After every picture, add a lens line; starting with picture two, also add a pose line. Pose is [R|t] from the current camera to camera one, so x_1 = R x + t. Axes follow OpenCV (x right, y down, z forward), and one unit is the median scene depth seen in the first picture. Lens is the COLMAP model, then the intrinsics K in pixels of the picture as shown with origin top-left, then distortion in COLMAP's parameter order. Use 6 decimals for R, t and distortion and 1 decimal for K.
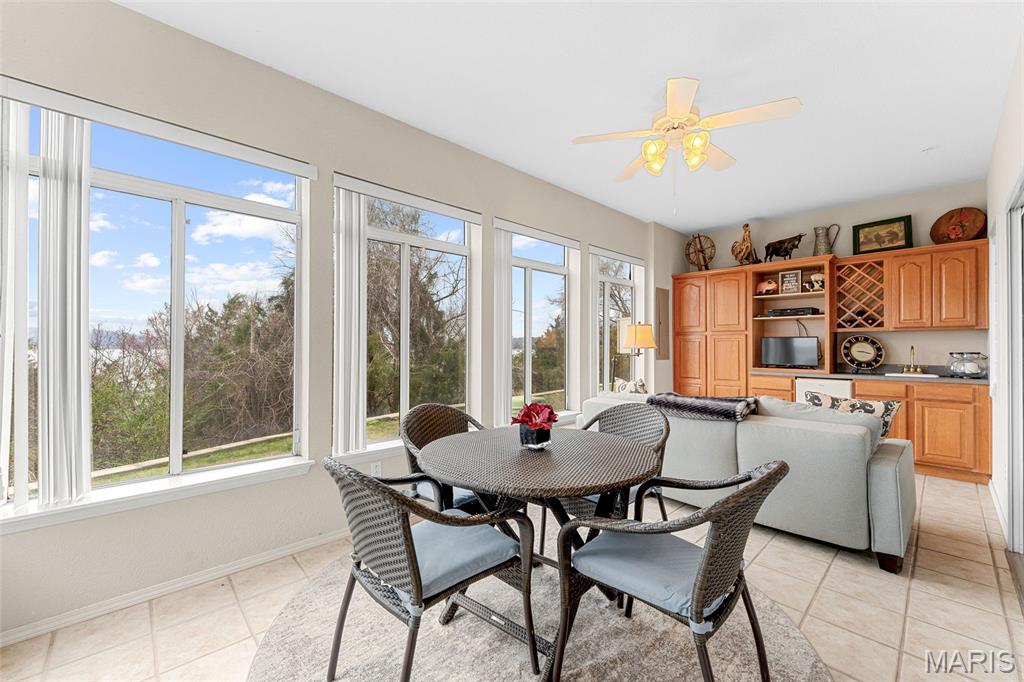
lens RADIAL K [[403.7, 0, 509.2], [0, 403.7, 344.1], [0, 0, 1]] dist [-0.001969, 0.000071]
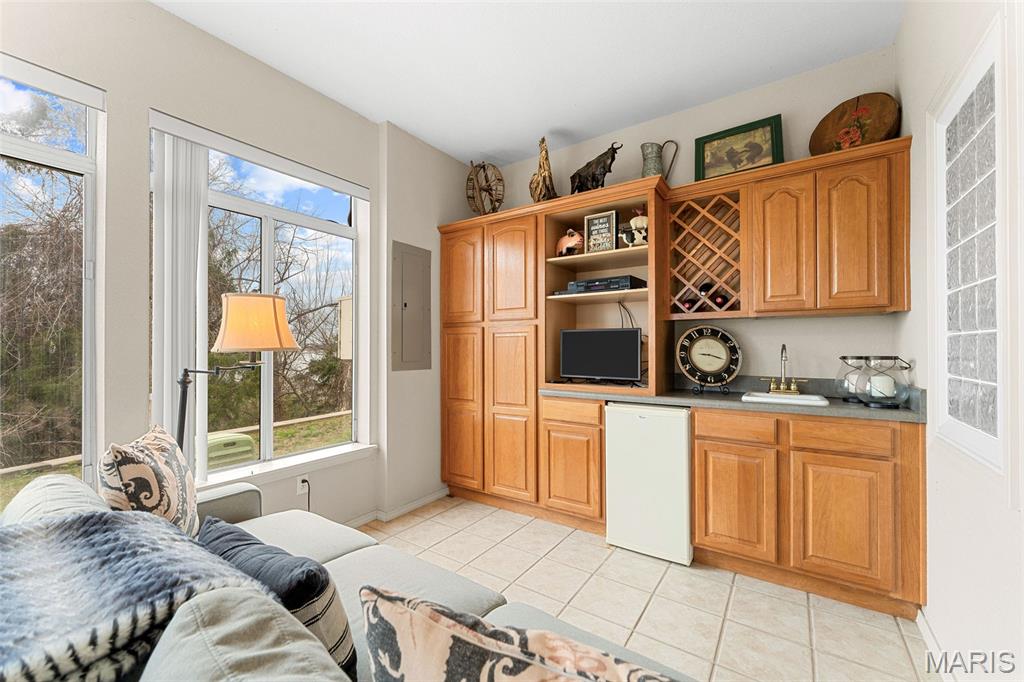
lens RADIAL K [[403.7, 0, 509.2], [0, 403.7, 344.1], [0, 0, 1]] dist [-0.001969, 0.000071]
pose [[0.977052, -0.003123, 0.212977, 0.488376], [0.002900, 0.999995, 0.001357, 0.002418], [-0.212980, -0.000708, 0.977056, 0.512537]]
